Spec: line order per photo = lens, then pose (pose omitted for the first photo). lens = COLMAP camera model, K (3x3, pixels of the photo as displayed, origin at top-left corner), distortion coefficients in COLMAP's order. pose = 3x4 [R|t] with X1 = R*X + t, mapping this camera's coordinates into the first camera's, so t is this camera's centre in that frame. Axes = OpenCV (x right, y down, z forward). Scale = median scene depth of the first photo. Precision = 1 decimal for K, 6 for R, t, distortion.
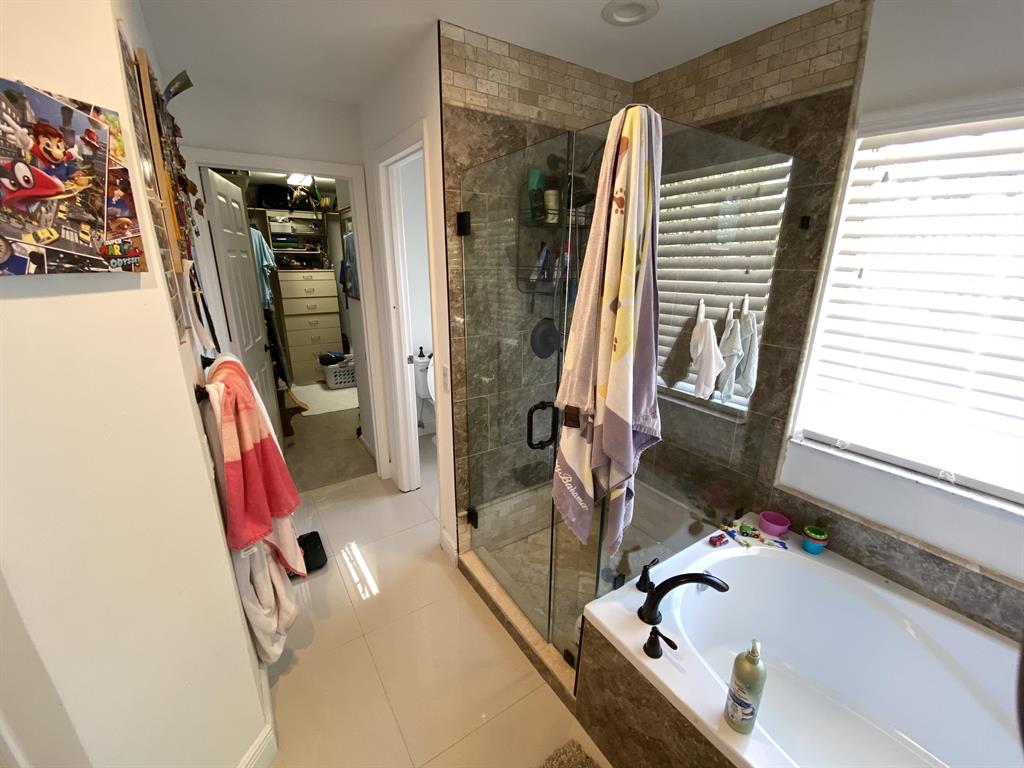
lens RADIAL K [[418.9, 0, 504.7], [0, 418.9, 386.6], [0, 0, 1]] dist [0.002174, -0.005458]
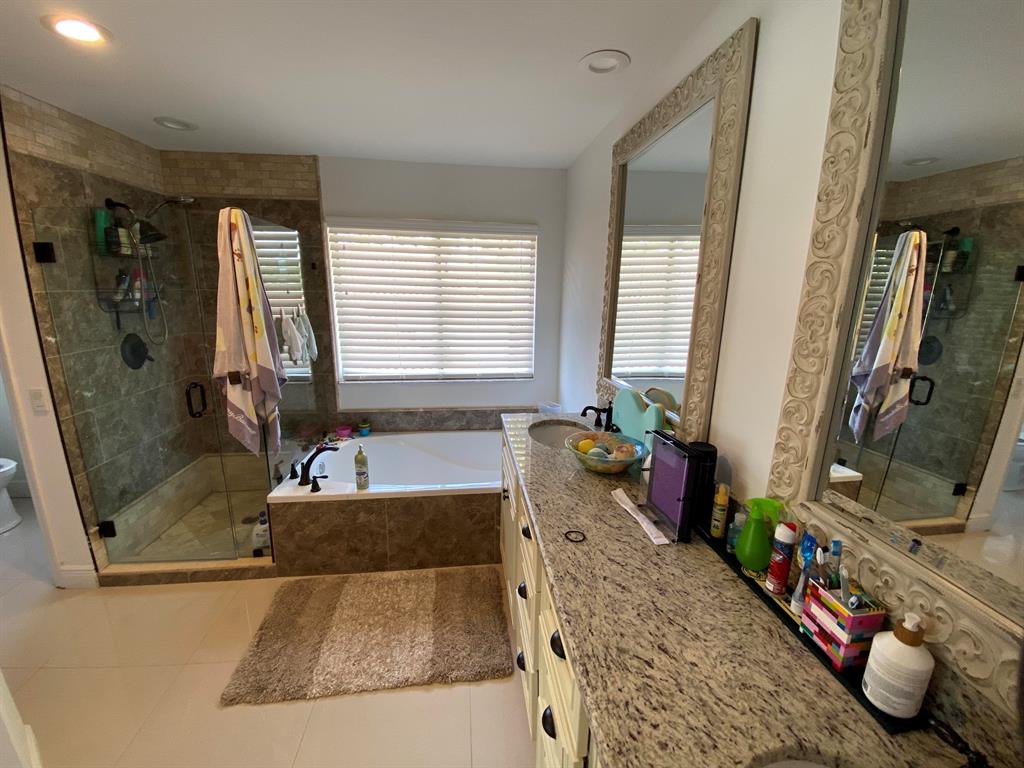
lens RADIAL K [[418.9, 0, 511.6], [0, 418.9, 384.1], [0, 0, 1]] dist [0.002174, -0.005458]
pose [[0.459469, -0.201189, 0.865108, -0.557032], [0.248538, 0.964220, 0.092237, 0.154404], [-0.852711, 0.172632, 0.493033, -0.542937]]
